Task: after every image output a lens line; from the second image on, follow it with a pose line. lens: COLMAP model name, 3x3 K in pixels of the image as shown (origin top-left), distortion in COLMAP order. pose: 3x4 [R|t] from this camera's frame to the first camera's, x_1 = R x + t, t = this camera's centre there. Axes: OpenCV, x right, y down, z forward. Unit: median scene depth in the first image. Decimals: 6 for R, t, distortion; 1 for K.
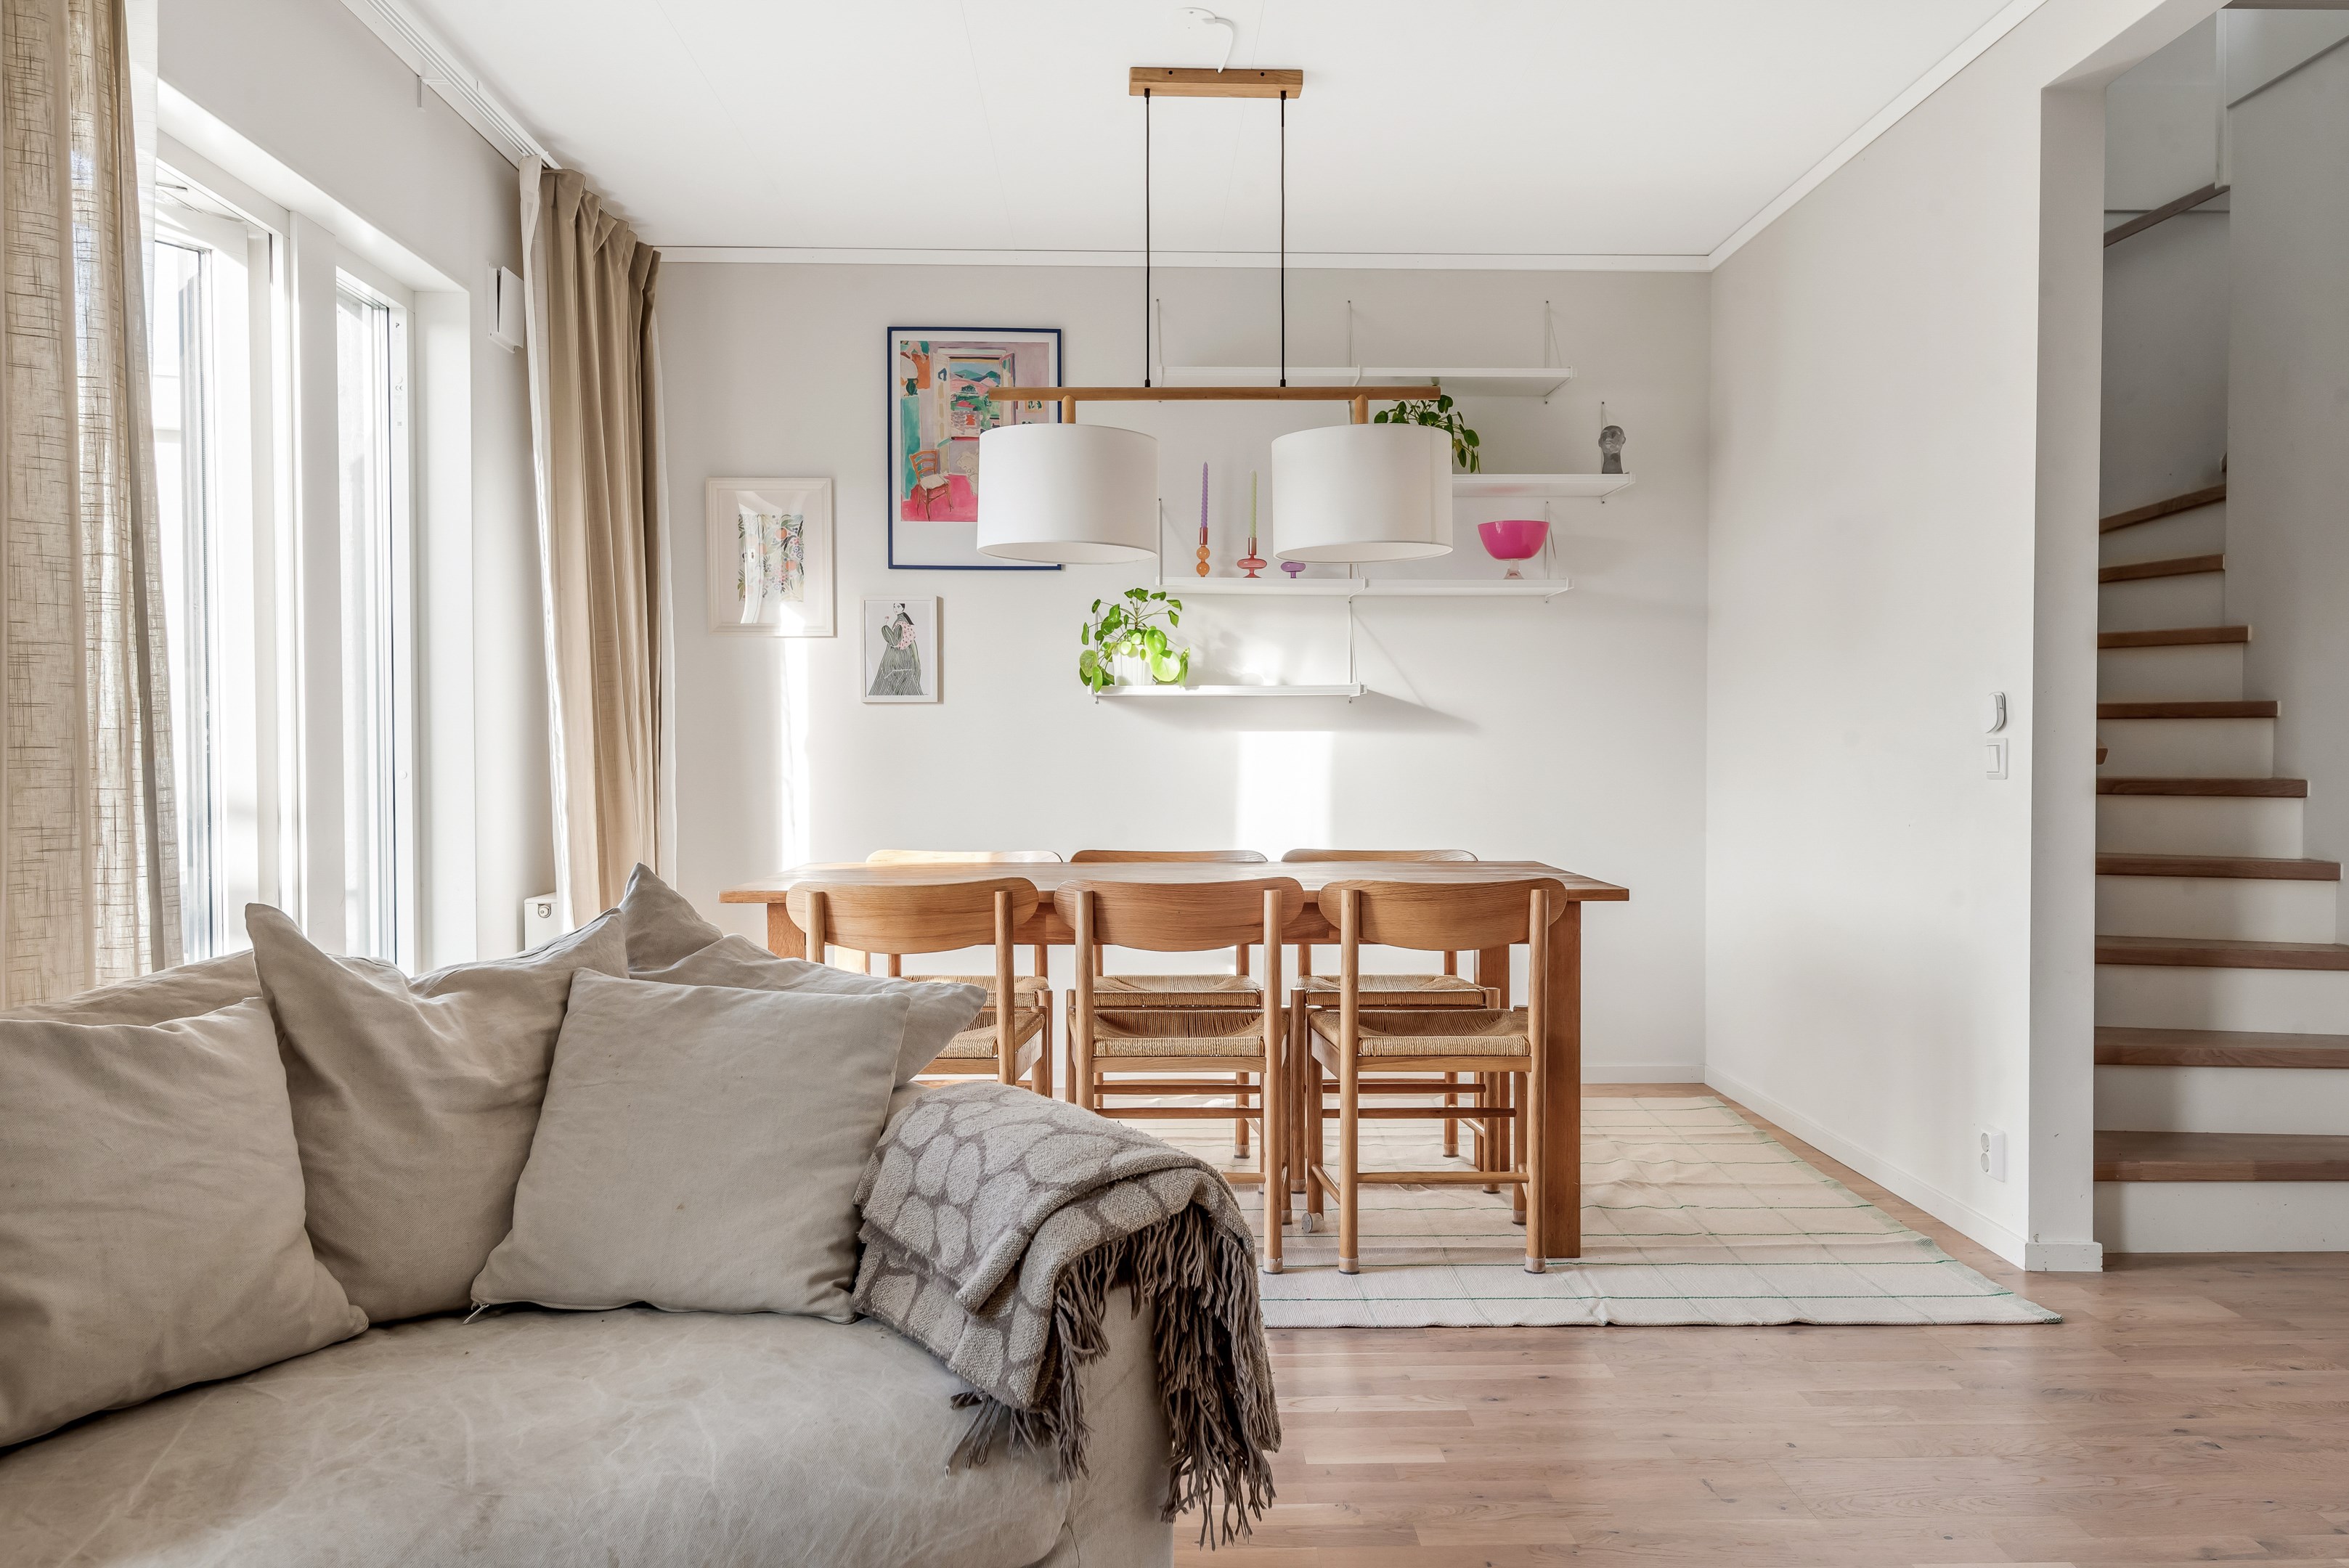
lens RADIAL K [[1935.6, 0, 1203.0], [0, 1935.6, 788.4], [0, 0, 1]] dist [0.044749, -0.062104]
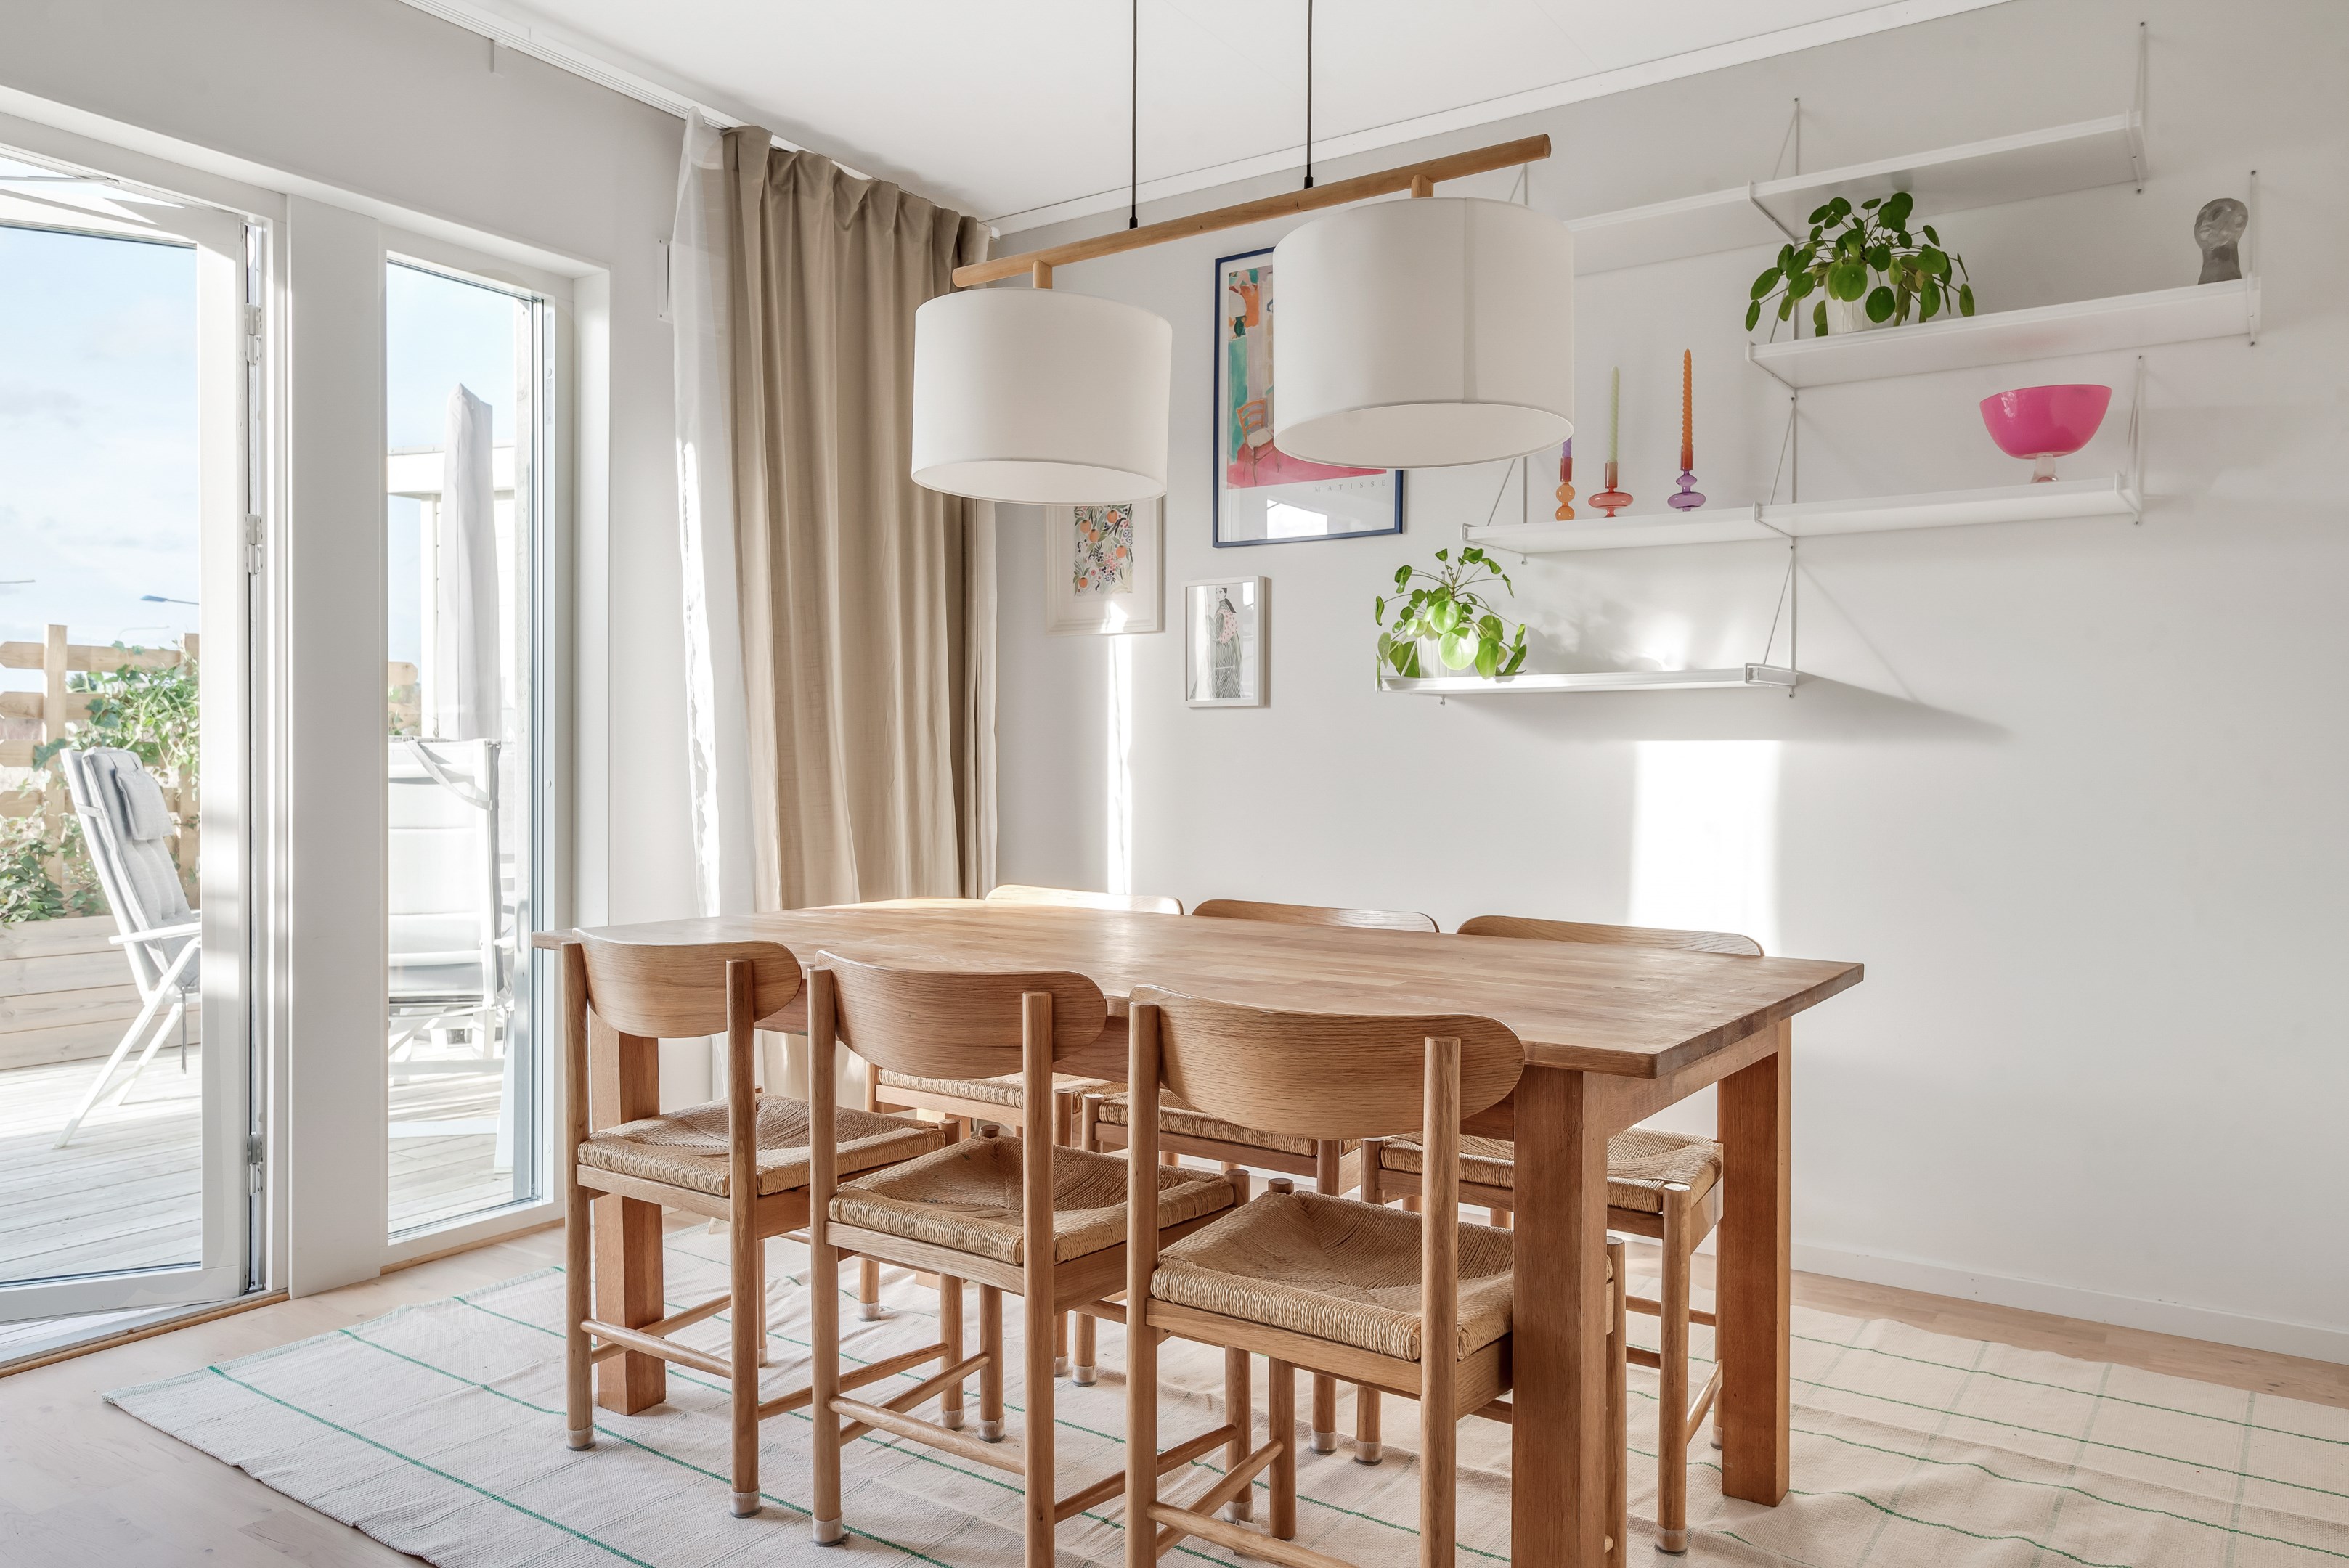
lens RADIAL K [[1659.5, 0, 1174.5], [0, 1659.5, 784.0], [0, 0, 1]] dist [0.023137, -0.000535]
pose [[0.794611, 0.012769, -0.606985, 0.261980], [-0.020202, 0.999781, -0.005415, -0.006998], [0.606783, 0.016565, 0.794695, 0.422518]]
